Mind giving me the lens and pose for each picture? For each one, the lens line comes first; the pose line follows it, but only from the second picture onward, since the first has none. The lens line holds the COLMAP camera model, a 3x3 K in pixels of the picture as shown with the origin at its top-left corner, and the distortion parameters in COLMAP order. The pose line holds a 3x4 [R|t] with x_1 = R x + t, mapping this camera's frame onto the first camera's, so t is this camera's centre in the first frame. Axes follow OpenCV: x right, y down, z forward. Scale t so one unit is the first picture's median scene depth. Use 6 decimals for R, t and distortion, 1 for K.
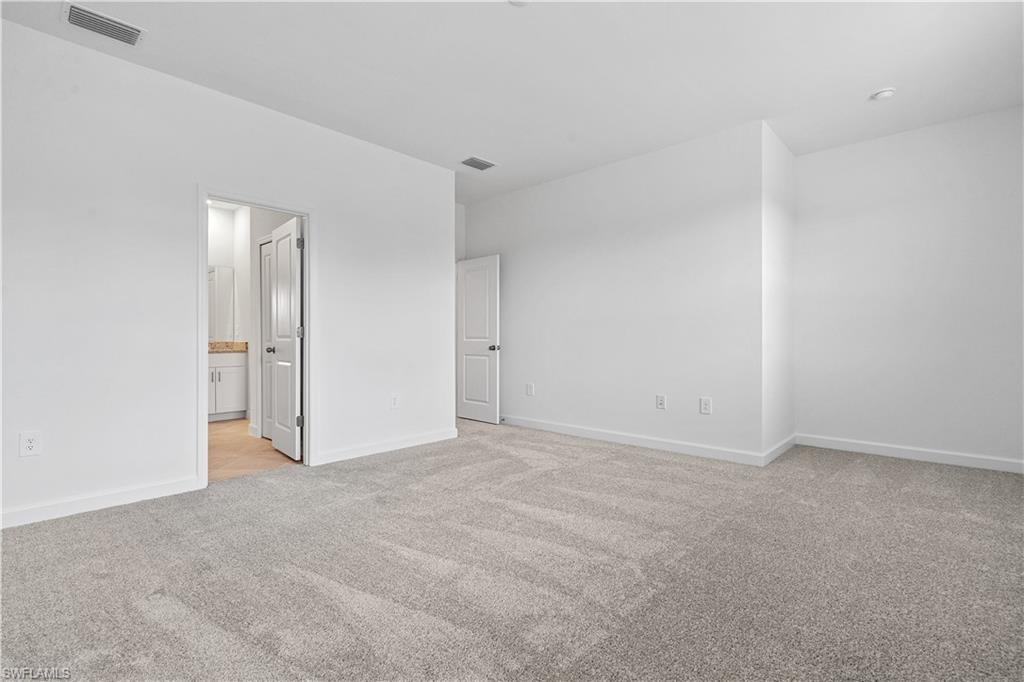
lens RADIAL K [[468.0, 0, 513.1], [0, 468.0, 339.7], [0, 0, 1]] dist [-0.000620, 0.001797]
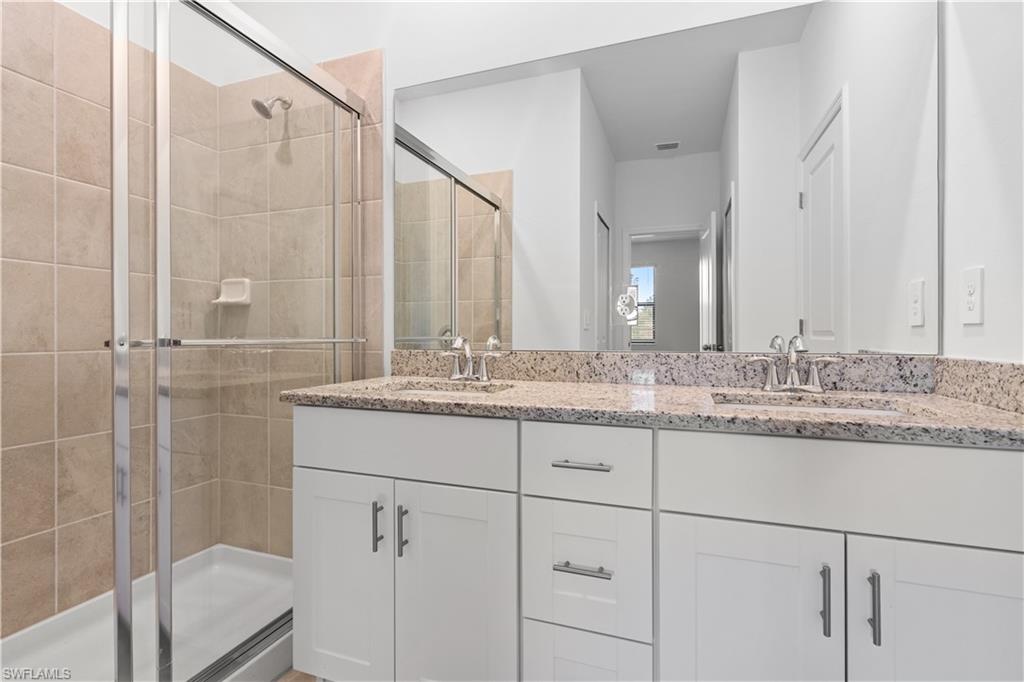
lens RADIAL K [[468.0, 0, 516.6], [0, 468.0, 337.6], [0, 0, 1]] dist [-0.000620, 0.001797]
pose [[0.403968, 0.005985, -0.914754, -0.542356], [-0.001042, 0.999981, 0.006082, -0.003367], [0.914773, -0.001504, 0.403966, 0.843641]]
